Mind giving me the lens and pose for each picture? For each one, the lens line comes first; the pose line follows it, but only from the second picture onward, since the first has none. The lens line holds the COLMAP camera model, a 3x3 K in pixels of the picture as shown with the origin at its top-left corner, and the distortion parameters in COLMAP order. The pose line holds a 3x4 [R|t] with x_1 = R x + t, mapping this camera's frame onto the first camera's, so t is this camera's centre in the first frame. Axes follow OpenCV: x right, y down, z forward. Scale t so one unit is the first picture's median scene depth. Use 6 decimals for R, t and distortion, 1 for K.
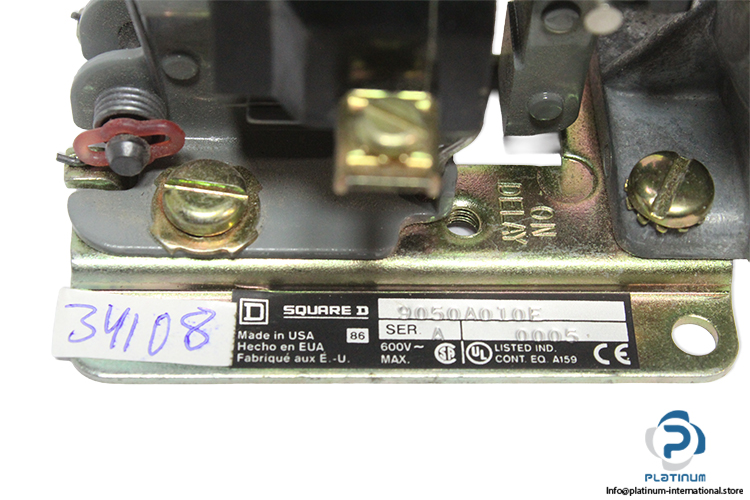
lens RADIAL K [[1936.5, 0, 375.0], [0, 1936.5, 250.0], [0, 0, 1]] dist [-0.004004, 0.208460]
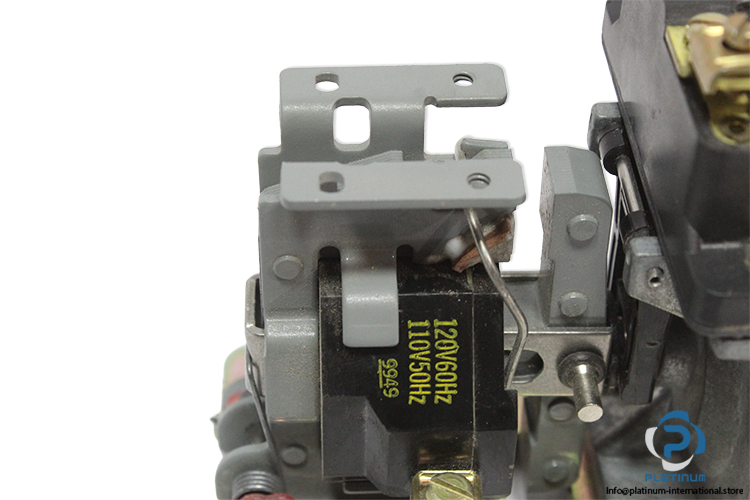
lens RADIAL K [[1536.7, 0, 375.0], [0, 1536.7, 250.0], [0, 0, 1]] dist [0.033175, -0.099551]
pose [[0.998527, -0.049487, -0.022244, -0.009478], [0.043694, 0.976498, -0.211052, -0.001678], [0.032165, 0.209769, 0.977222, -0.126816]]
